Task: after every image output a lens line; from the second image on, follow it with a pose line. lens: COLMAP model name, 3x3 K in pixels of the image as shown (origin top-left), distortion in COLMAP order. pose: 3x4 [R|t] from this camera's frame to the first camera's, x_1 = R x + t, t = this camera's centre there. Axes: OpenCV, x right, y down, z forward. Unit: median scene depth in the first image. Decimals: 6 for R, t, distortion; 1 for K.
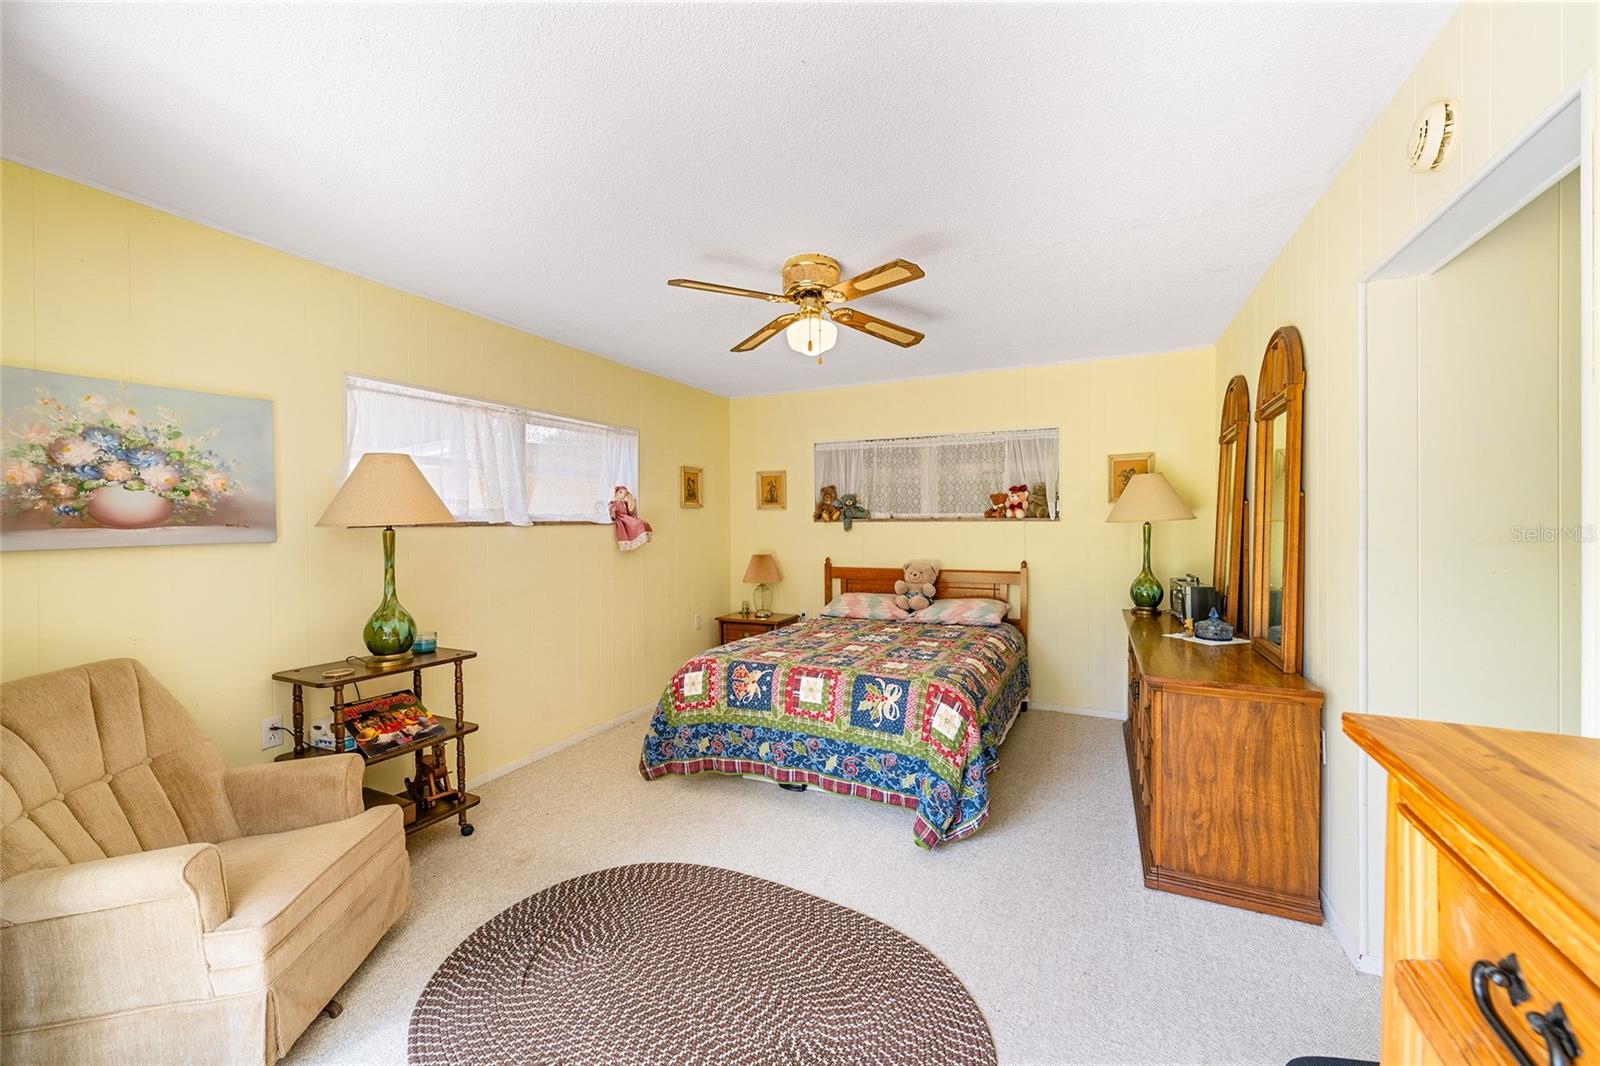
lens RADIAL K [[616.3, 0, 803.3], [0, 616.3, 522.3], [0, 0, 1]] dist [0.001676, -0.000146]
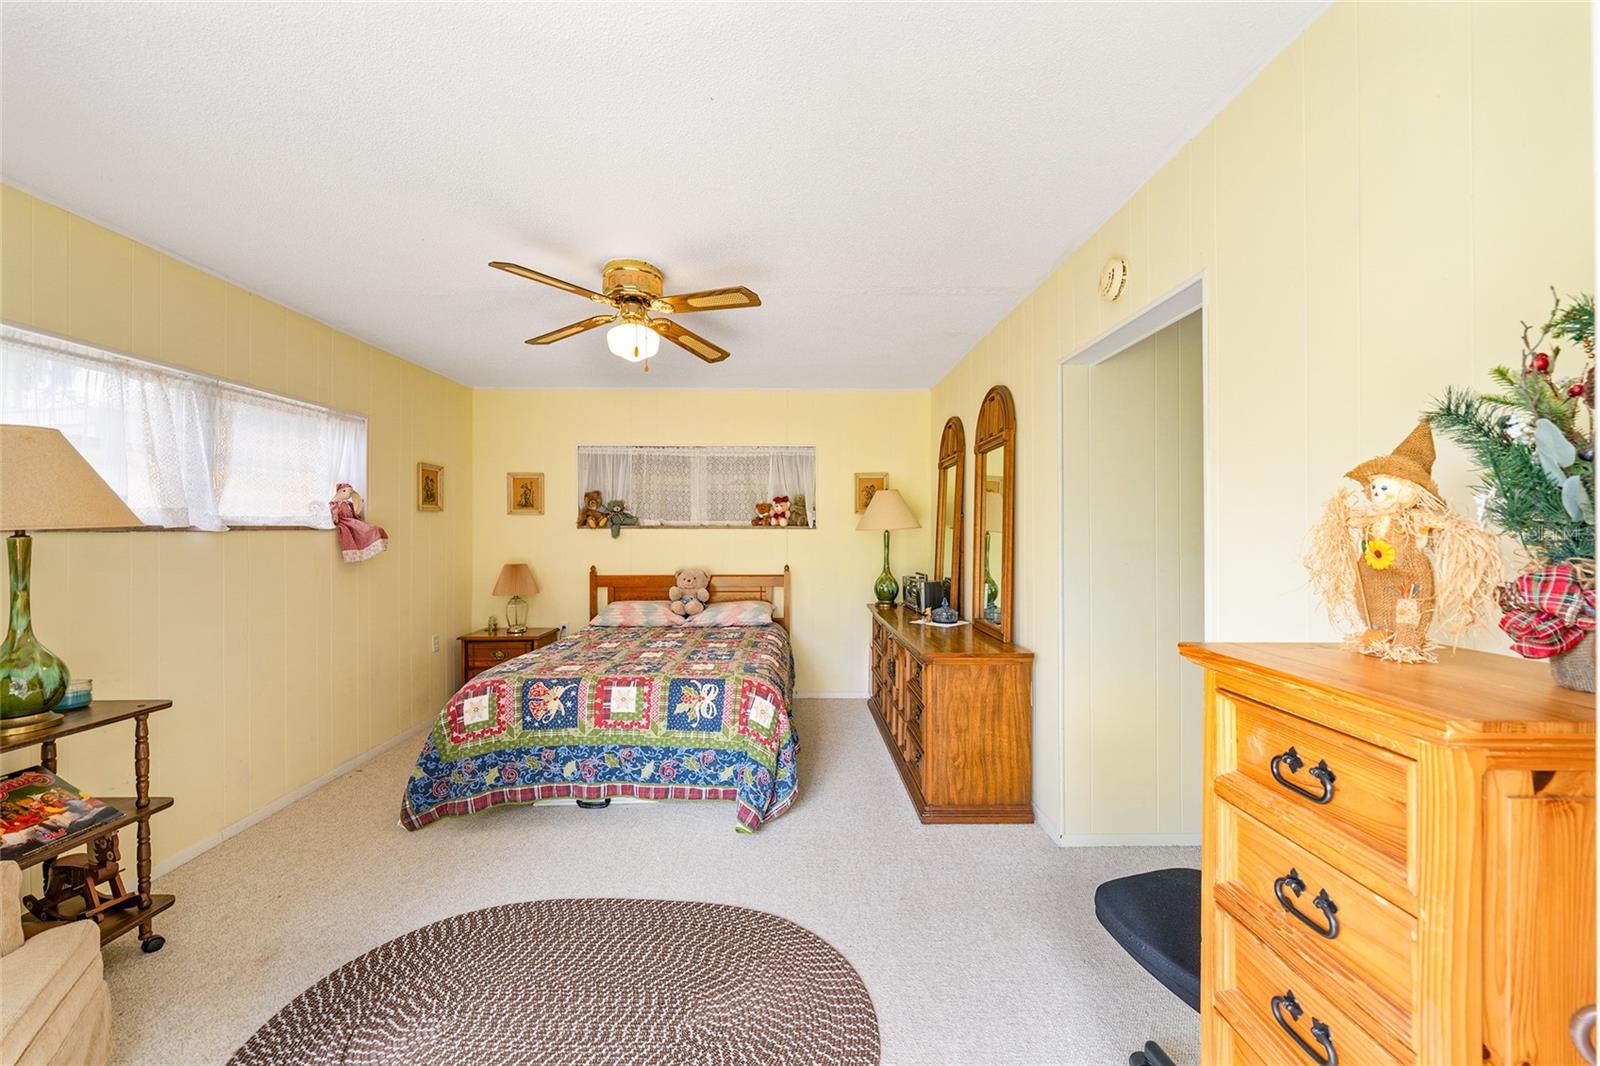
lens RADIAL K [[622.3, 0, 798.5], [0, 622.3, 521.1], [0, 0, 1]] dist [0.001315, 0.000138]
pose [[0.895303, 0.011098, 0.445320, -0.182127], [-0.004887, 0.999874, -0.015092, 0.001465], [-0.445432, 0.011335, 0.895244, -0.014694]]
